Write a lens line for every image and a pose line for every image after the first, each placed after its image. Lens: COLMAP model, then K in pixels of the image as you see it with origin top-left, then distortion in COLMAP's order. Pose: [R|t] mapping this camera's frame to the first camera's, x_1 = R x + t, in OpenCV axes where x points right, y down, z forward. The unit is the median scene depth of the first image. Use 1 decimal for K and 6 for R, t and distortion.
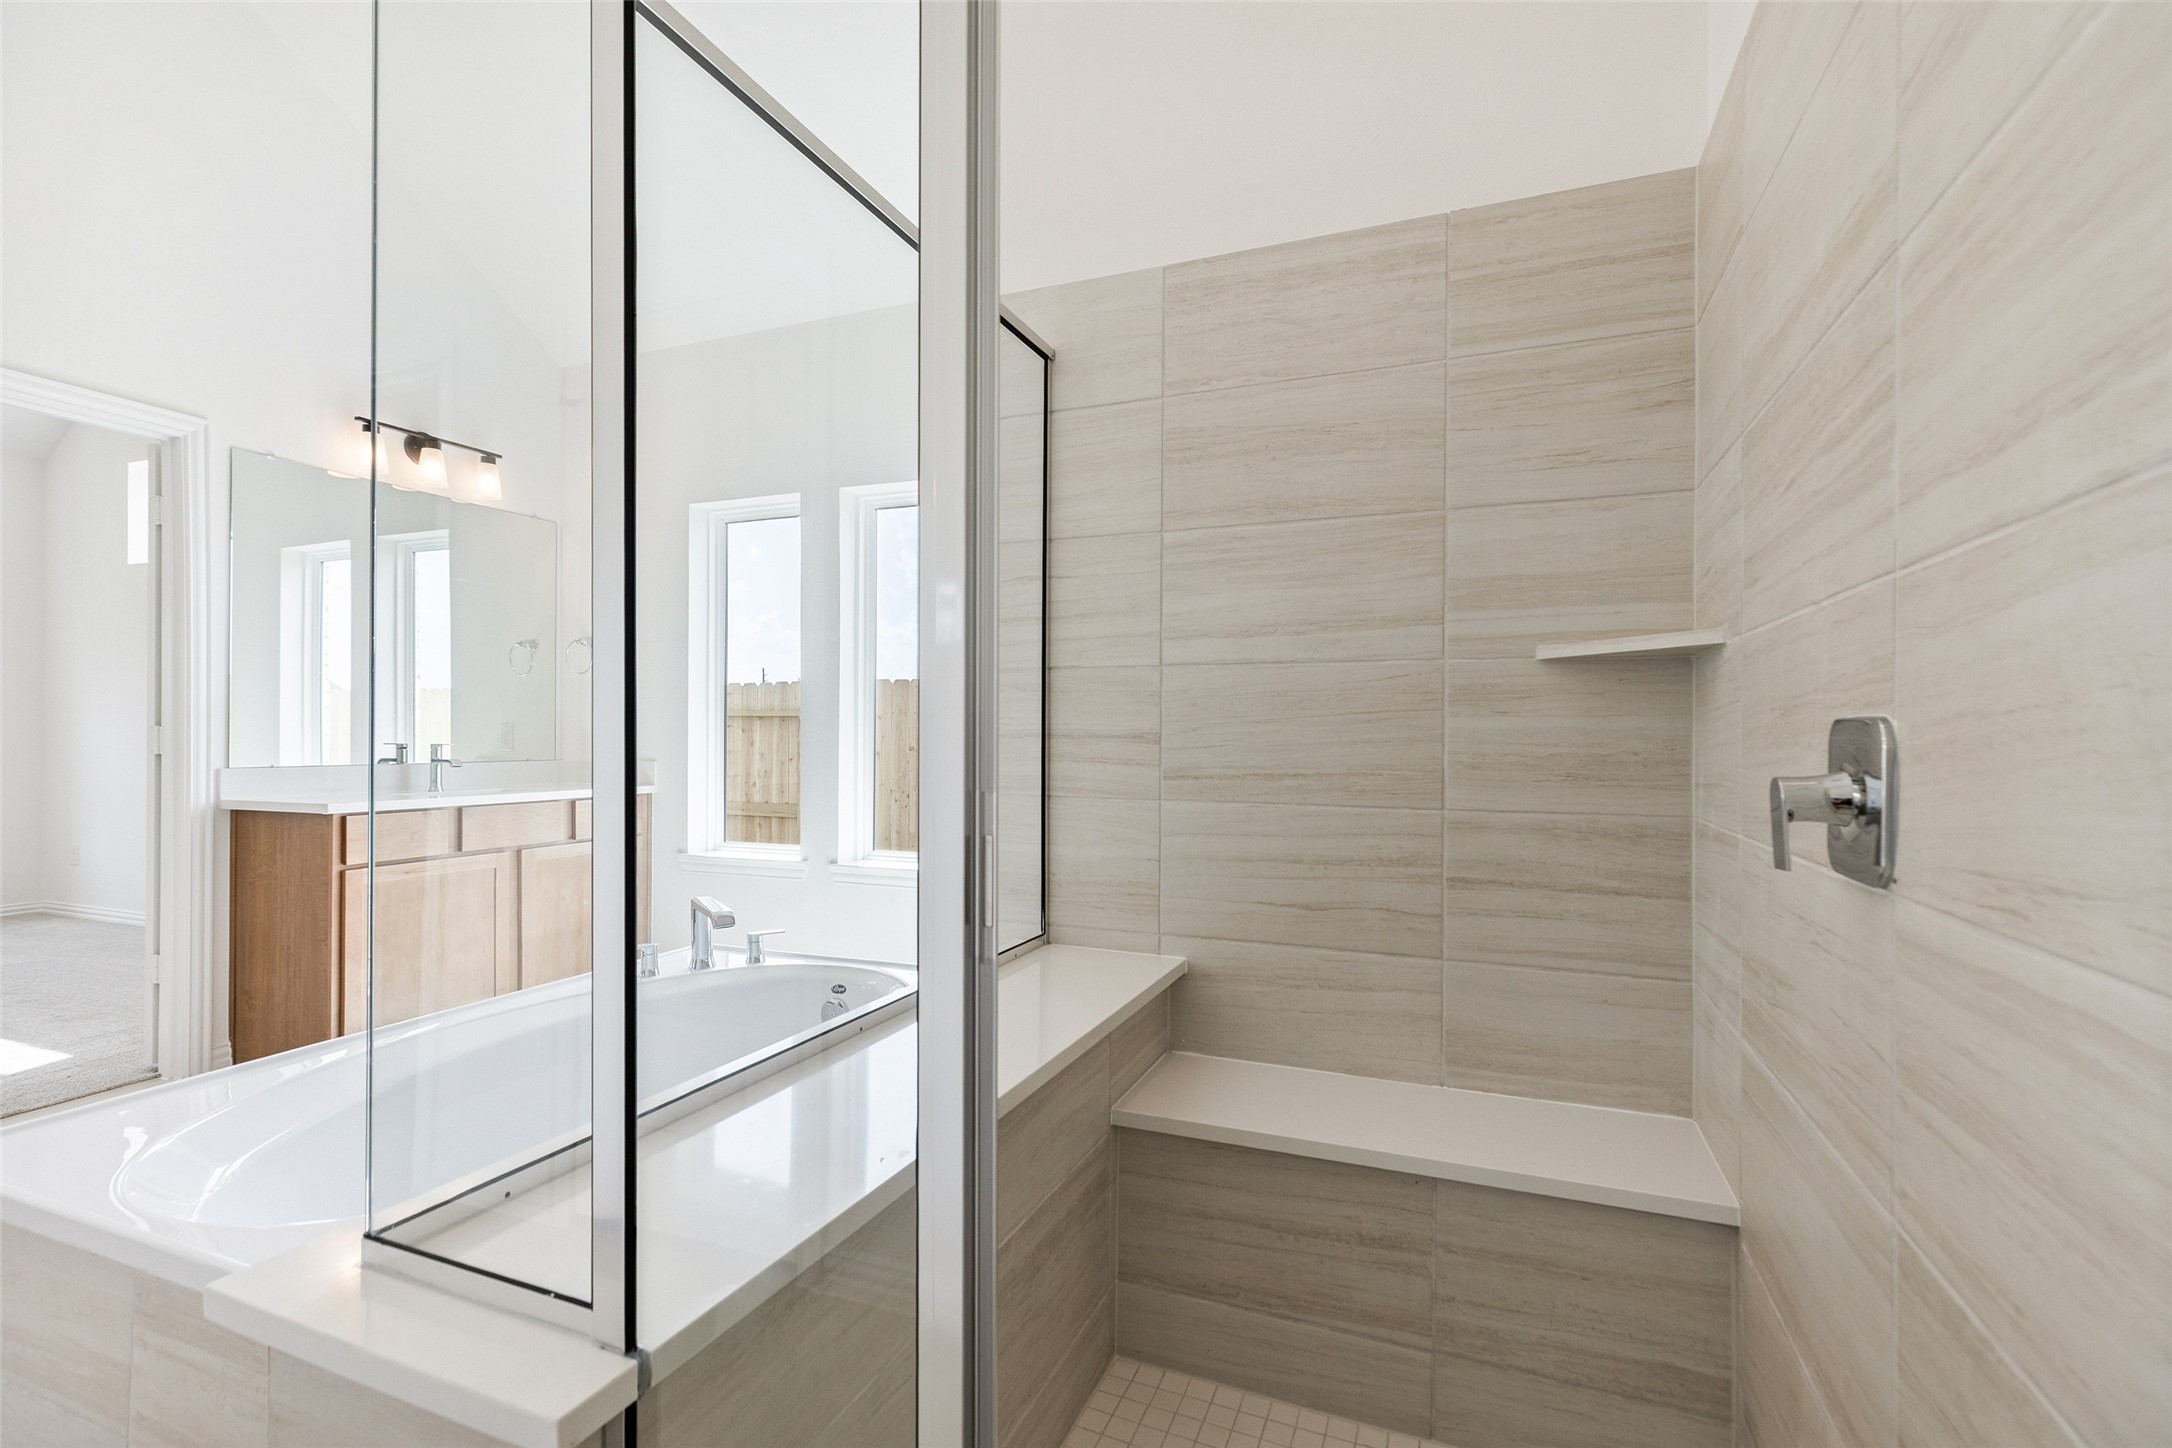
lens RADIAL K [[984.7, 0, 1082.1], [0, 984.7, 730.1], [0, 0, 1]] dist [0.007008, -0.000434]
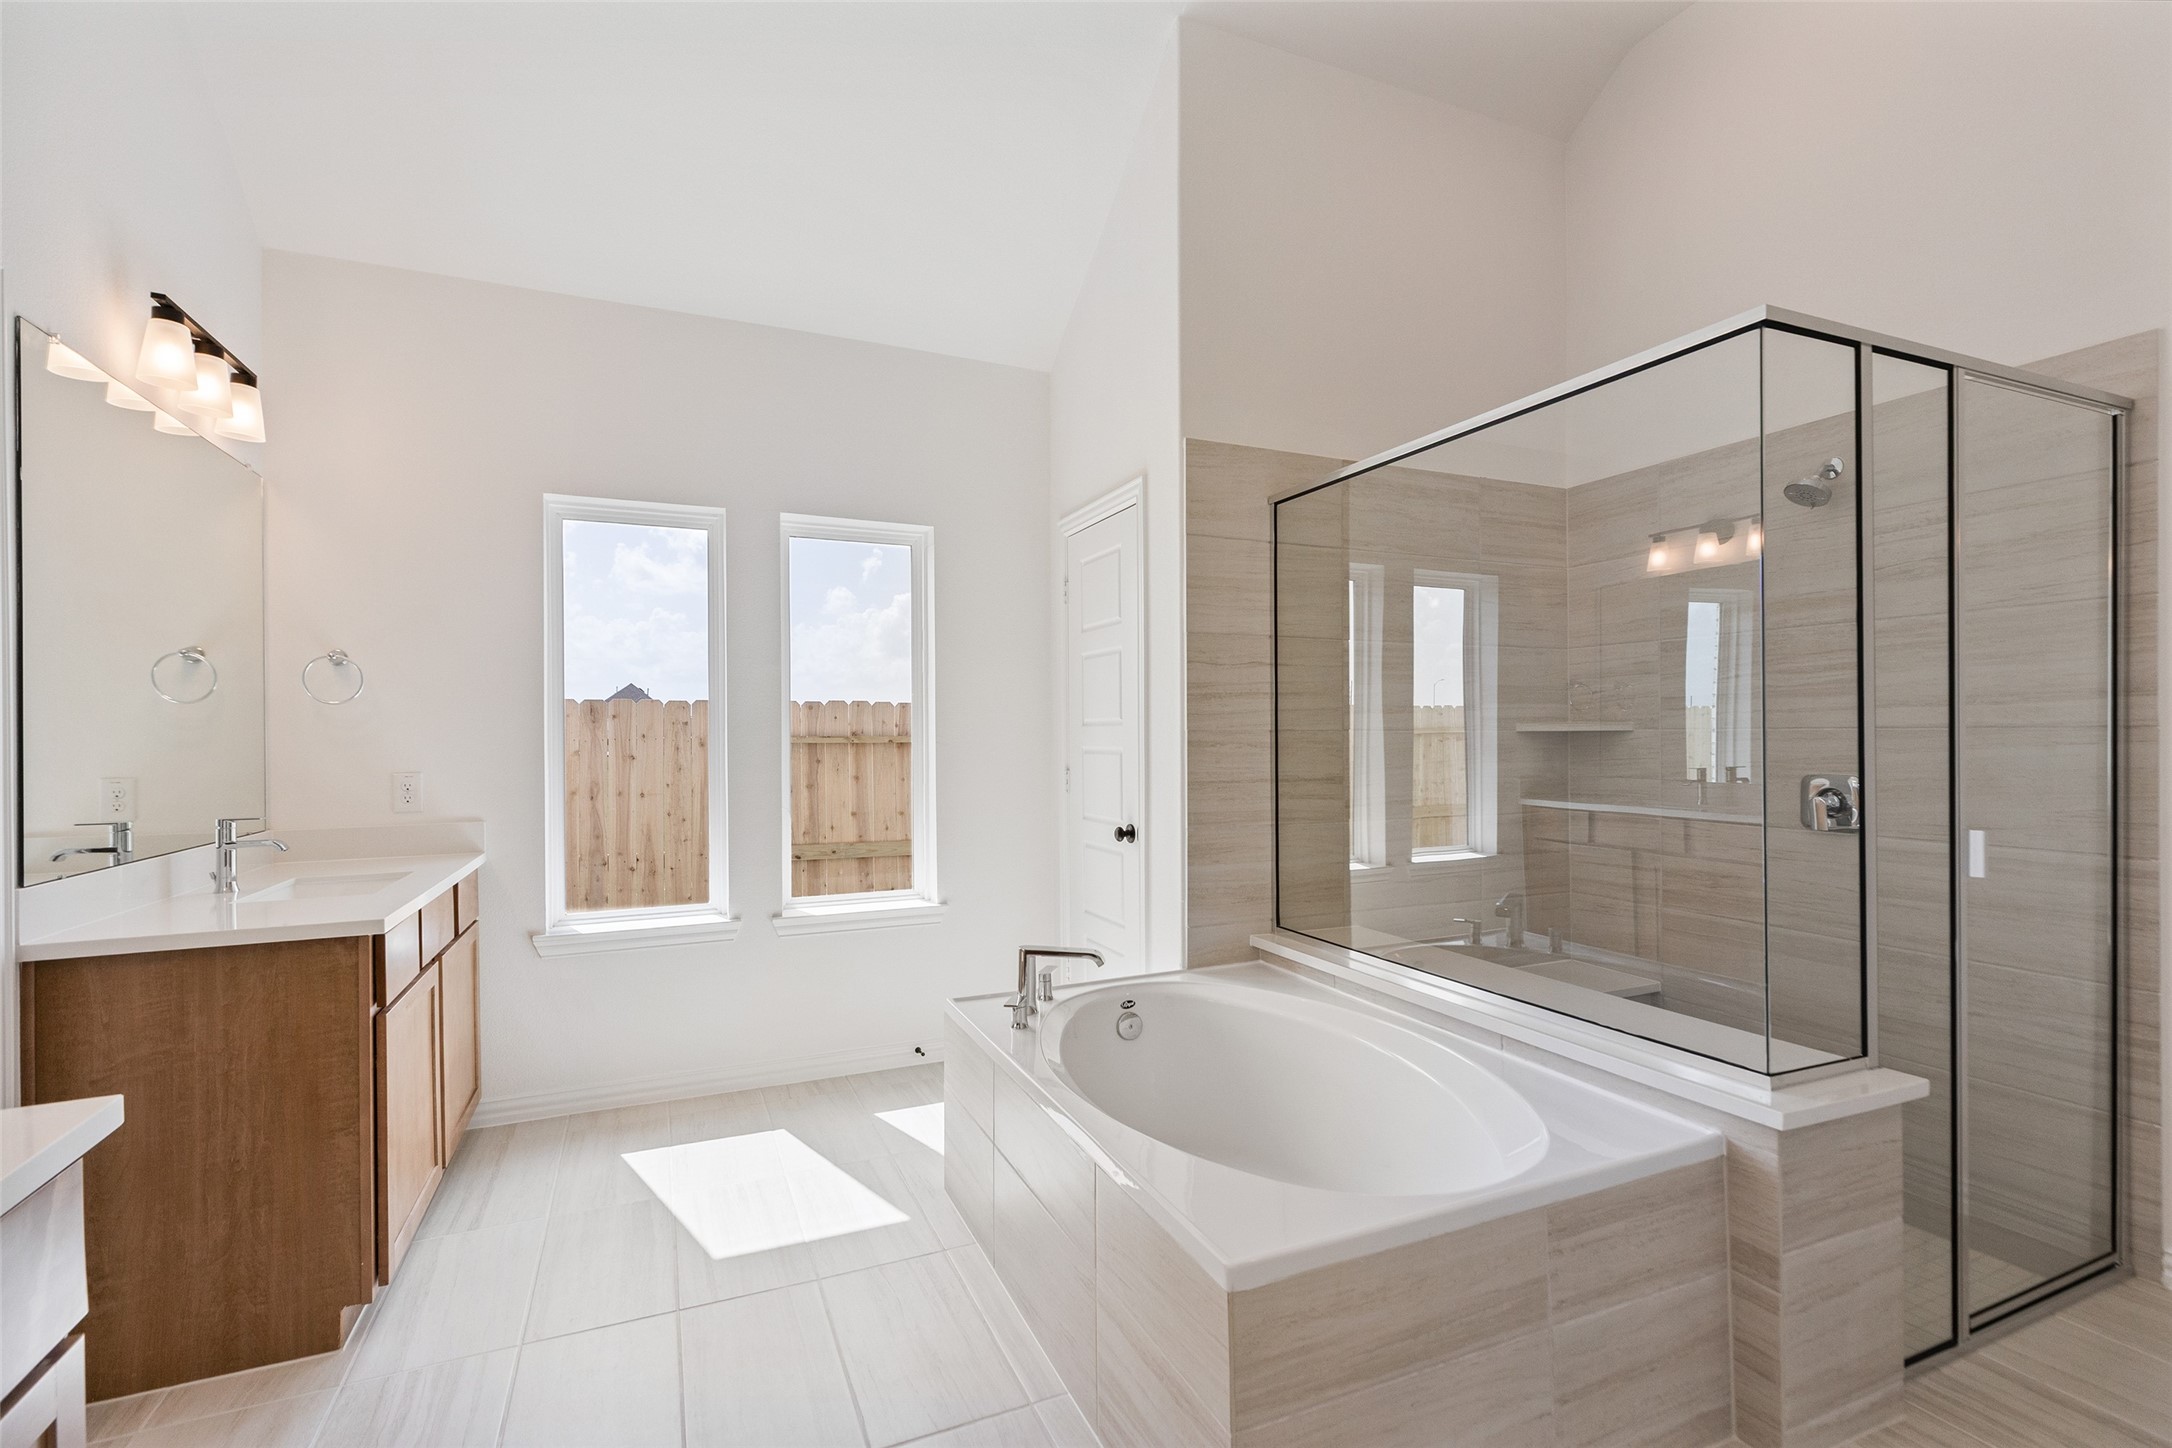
lens RADIAL K [[984.7, 0, 1085.6], [0, 984.7, 729.4], [0, 0, 1]] dist [0.007008, -0.000434]
pose [[0.691348, -0.005621, 0.722500, -1.203611], [0.005608, 0.999981, 0.002413, -0.069805], [-0.722500, 0.002384, 0.691366, 0.249863]]
